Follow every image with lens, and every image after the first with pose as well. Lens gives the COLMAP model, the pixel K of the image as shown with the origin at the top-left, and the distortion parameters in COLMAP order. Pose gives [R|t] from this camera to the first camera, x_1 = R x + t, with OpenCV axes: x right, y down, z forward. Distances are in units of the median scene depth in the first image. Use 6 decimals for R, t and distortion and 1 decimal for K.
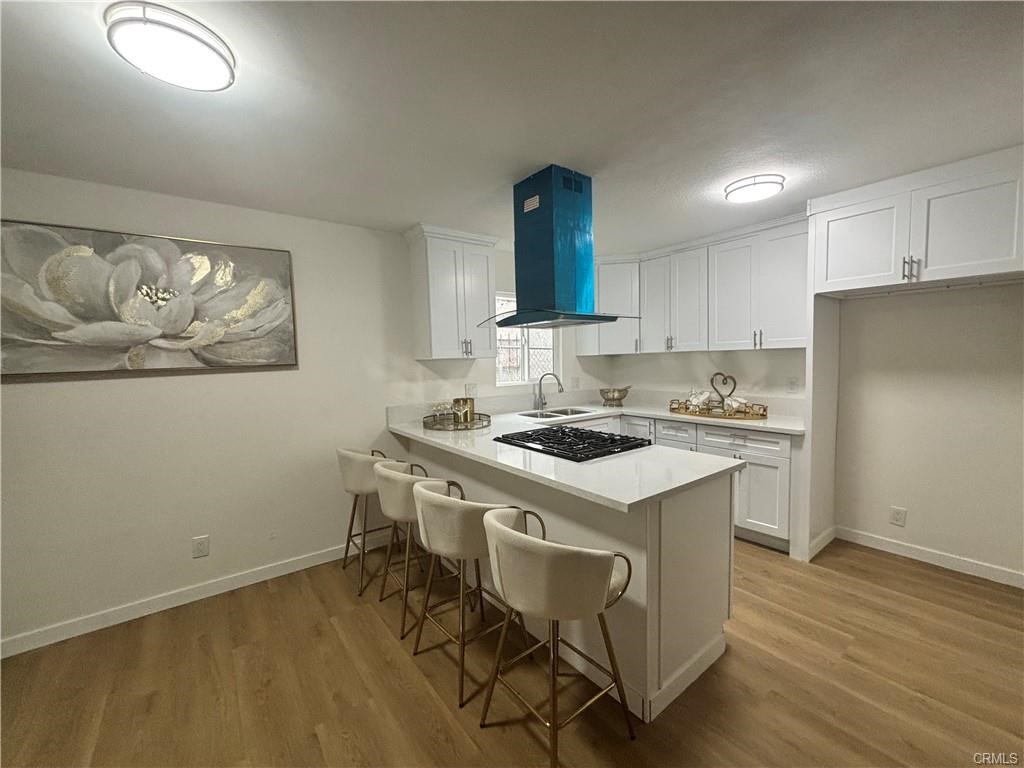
lens RADIAL K [[416.5, 0, 511.3], [0, 416.5, 382.0], [0, 0, 1]] dist [0.011883, -0.000794]
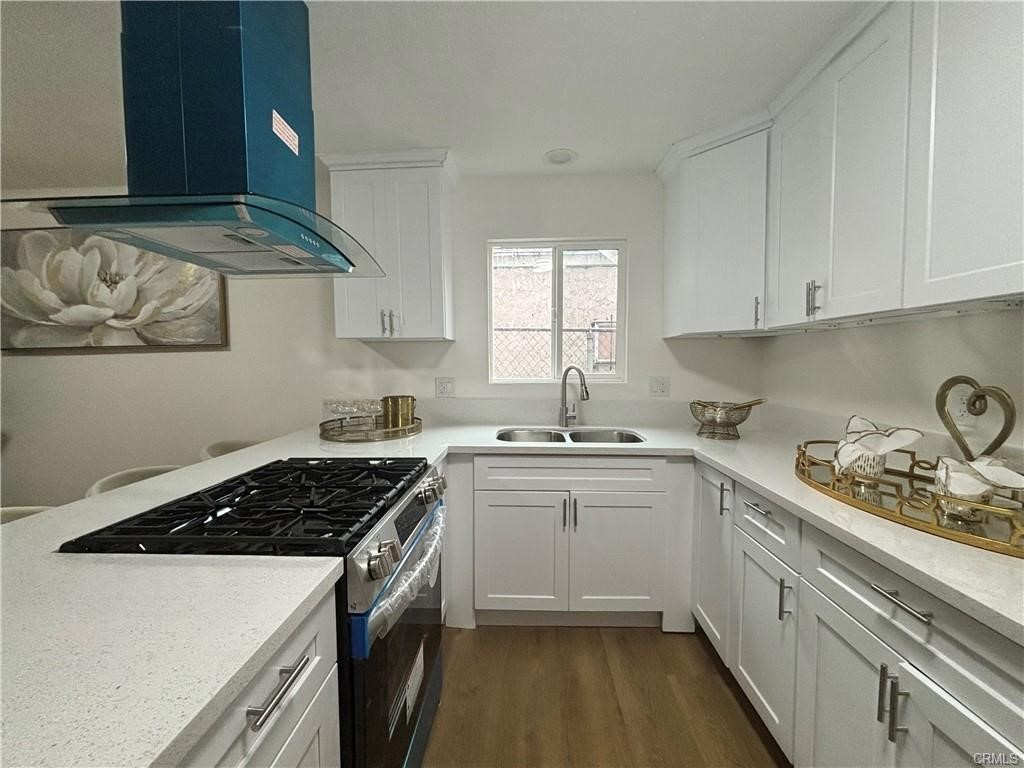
lens RADIAL K [[416.5, 0, 514.8], [0, 416.5, 375.7], [0, 0, 1]] dist [0.011883, -0.000794]
pose [[0.770886, 0.040673, -0.635673, 0.618925], [-0.048656, 0.998804, 0.004902, -0.010321], [0.635112, 0.027150, 0.771943, 0.748430]]
